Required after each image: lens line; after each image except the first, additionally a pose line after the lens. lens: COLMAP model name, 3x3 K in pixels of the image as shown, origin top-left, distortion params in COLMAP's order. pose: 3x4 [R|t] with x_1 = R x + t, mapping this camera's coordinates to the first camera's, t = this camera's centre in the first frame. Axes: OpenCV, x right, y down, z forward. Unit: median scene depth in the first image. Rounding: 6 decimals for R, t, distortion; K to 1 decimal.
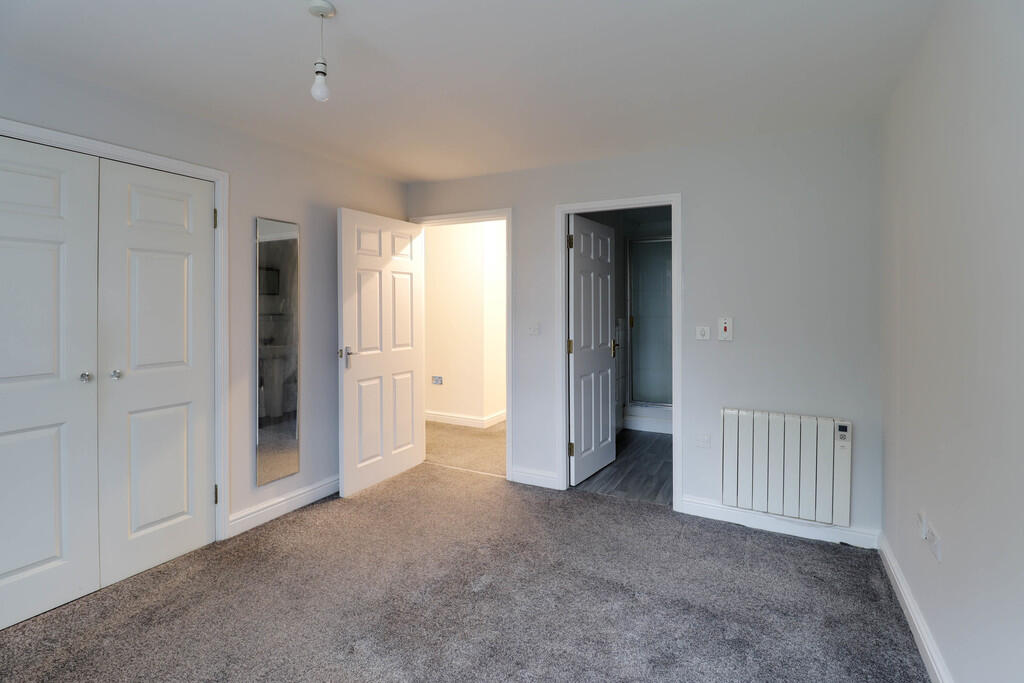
lens RADIAL K [[477.7, 0, 515.5], [0, 477.7, 315.3], [0, 0, 1]] dist [-0.000449, -0.000557]
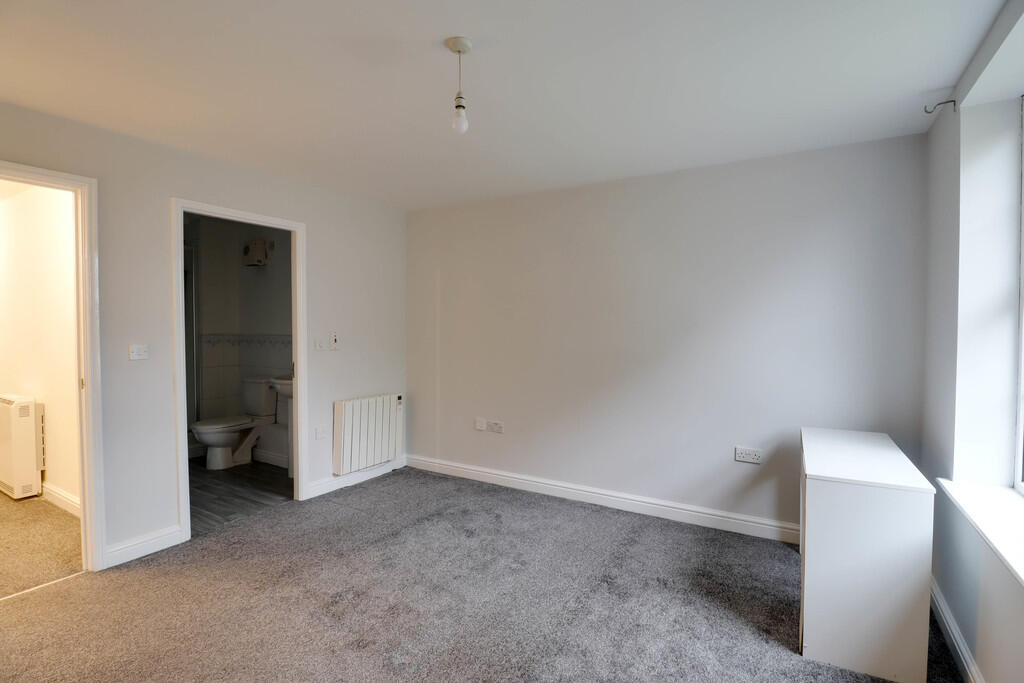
lens RADIAL K [[486.8, 0, 512.0], [0, 486.8, 341.5], [0, 0, 1]] dist [-0.002025, -0.000881]
pose [[0.078651, -0.036680, 0.996227, -0.870113], [0.010404, 0.999299, 0.035971, -0.011444], [-0.996848, 0.007535, 0.078978, 0.448002]]
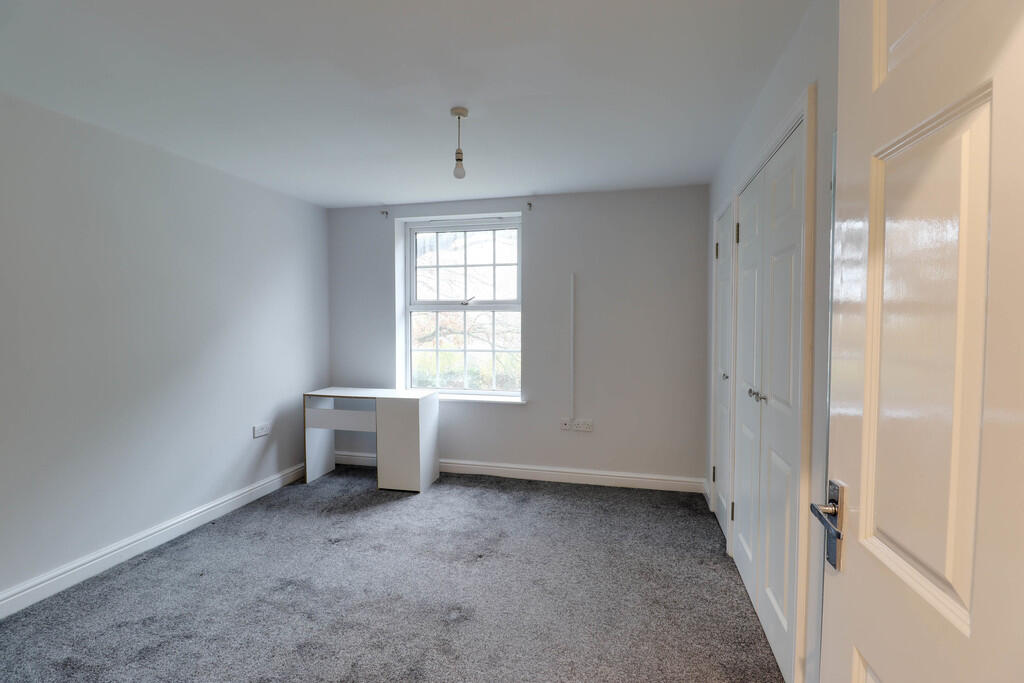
lens RADIAL K [[486.8, 0, 512.0], [0, 486.8, 341.5], [0, 0, 1]] dist [-0.002025, -0.000881]
pose [[-0.976343, 0.008657, -0.216052, -0.135180], [-0.002632, 0.998648, 0.051910, -0.023612], [0.216210, 0.051251, -0.975001, 1.431479]]
